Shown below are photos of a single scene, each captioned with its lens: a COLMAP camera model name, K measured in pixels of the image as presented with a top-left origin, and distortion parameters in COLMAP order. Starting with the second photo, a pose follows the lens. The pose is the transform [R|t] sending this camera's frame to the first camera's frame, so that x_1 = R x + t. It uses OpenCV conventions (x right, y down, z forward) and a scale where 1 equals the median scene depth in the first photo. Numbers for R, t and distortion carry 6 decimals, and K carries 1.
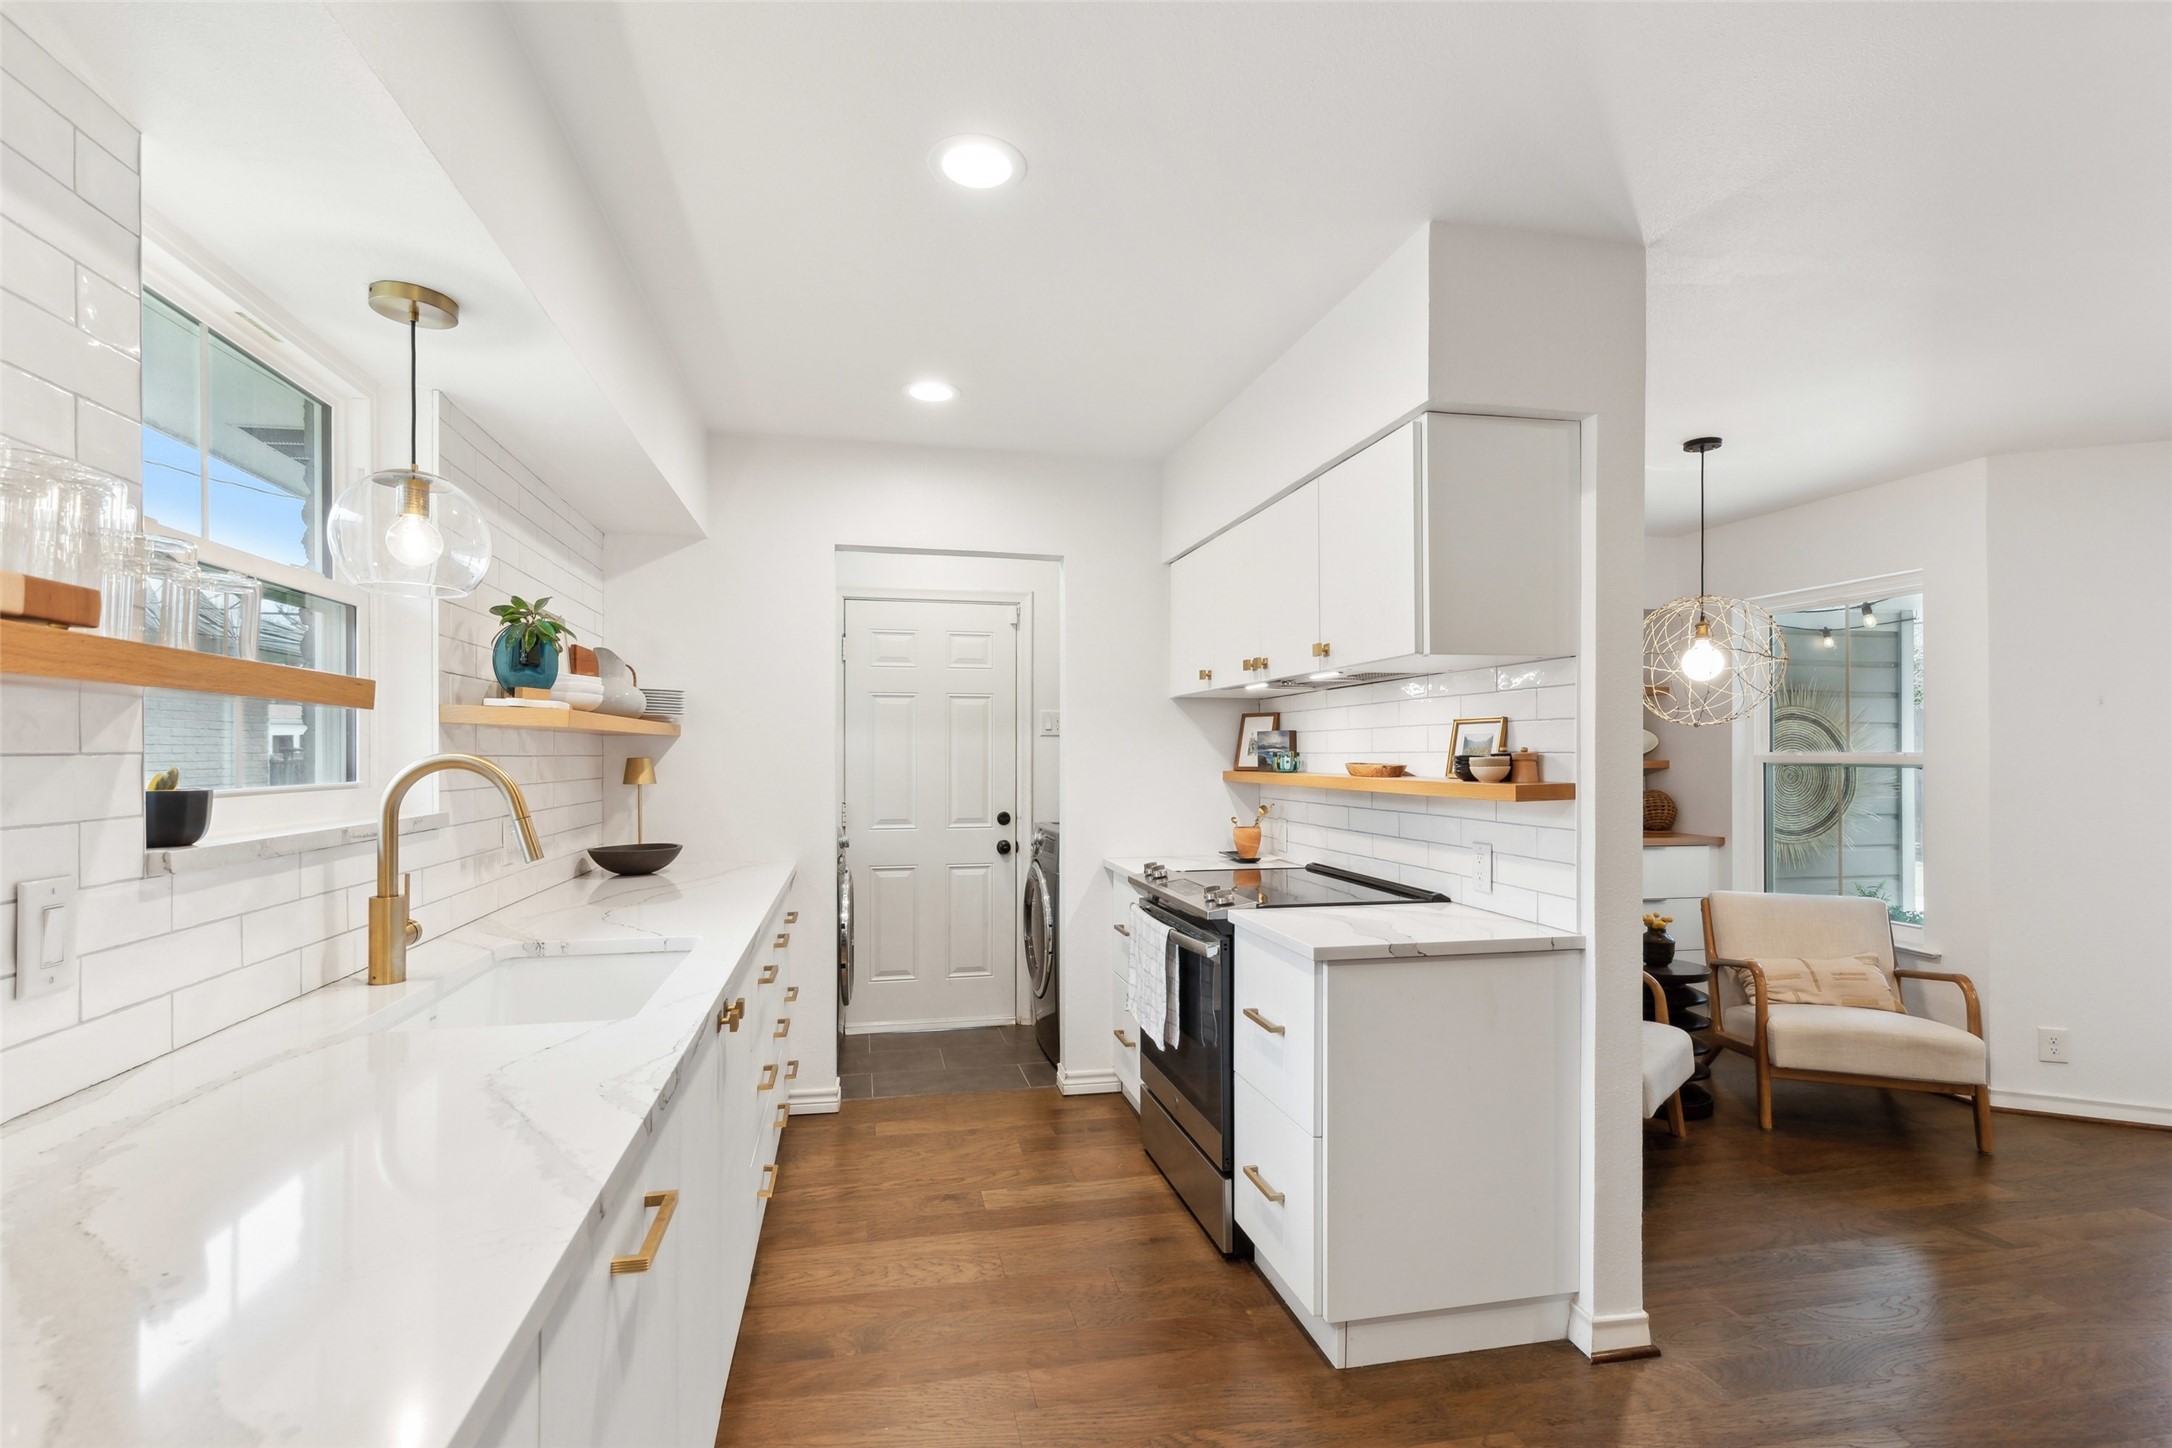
lens RADIAL K [[1009.0, 0, 1085.3], [0, 1009.0, 755.3], [0, 0, 1]] dist [0.011710, -0.001375]
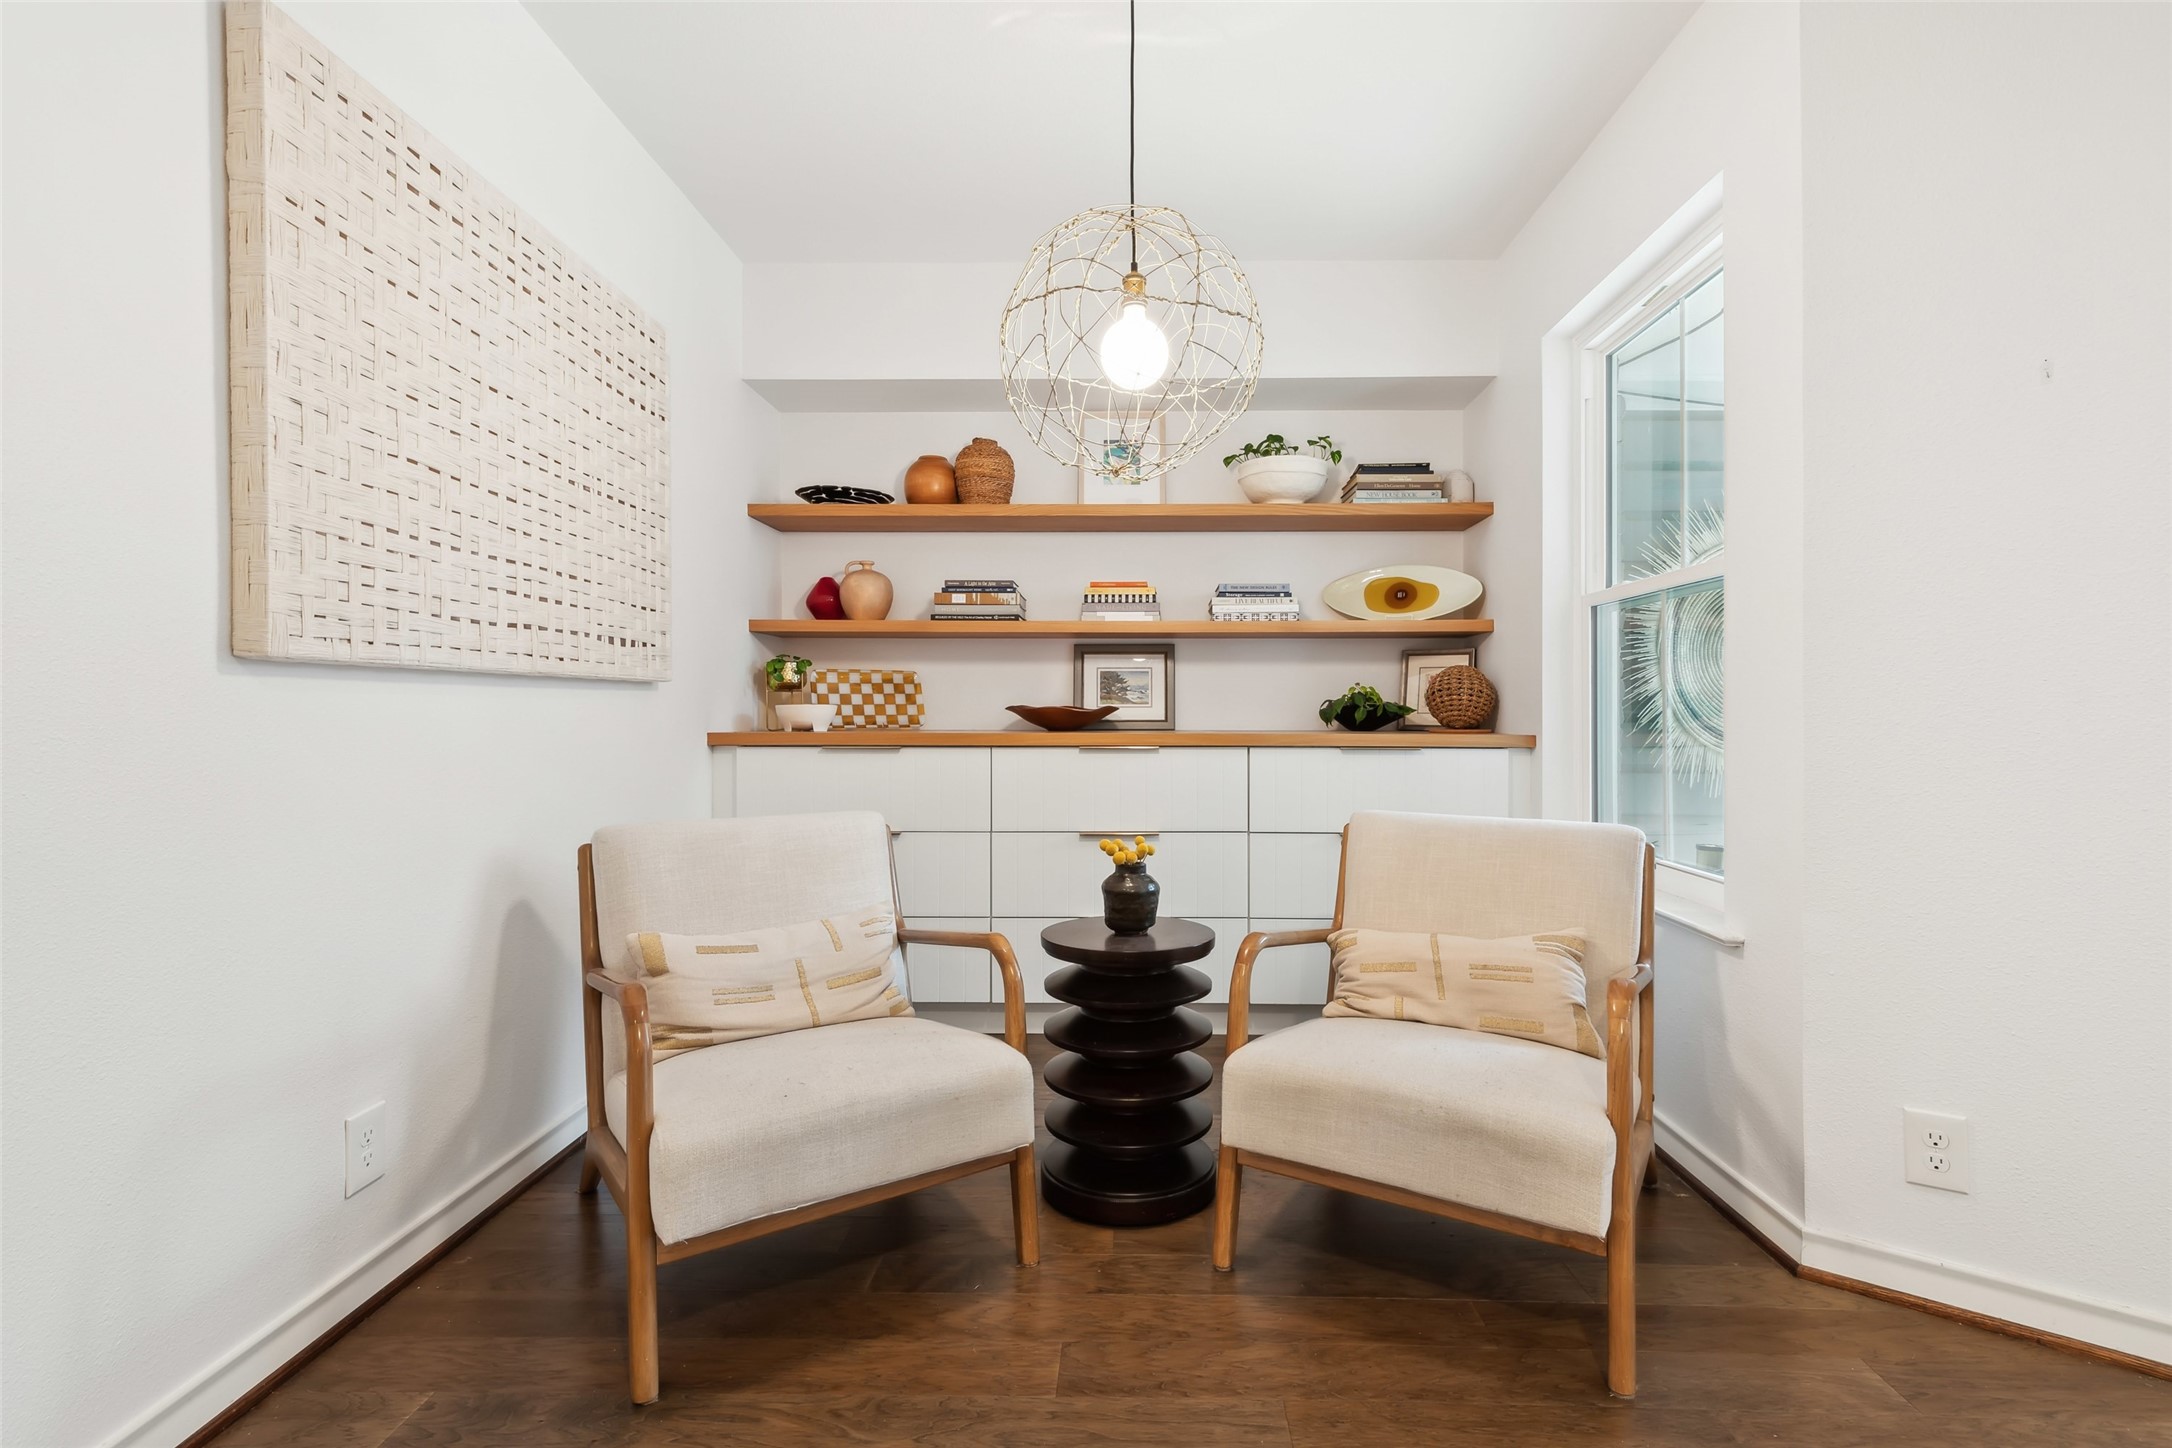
lens RADIAL K [[1006.9, 0, 1119.0], [0, 1006.9, 726.1], [0, 0, 1]] dist [0.000539, -0.000190]
pose [[0.970825, 0.001370, -0.239786, 0.847910], [0.000668, 0.999964, 0.008416, 0.112435], [0.239789, -0.008331, 0.970789, 0.581625]]
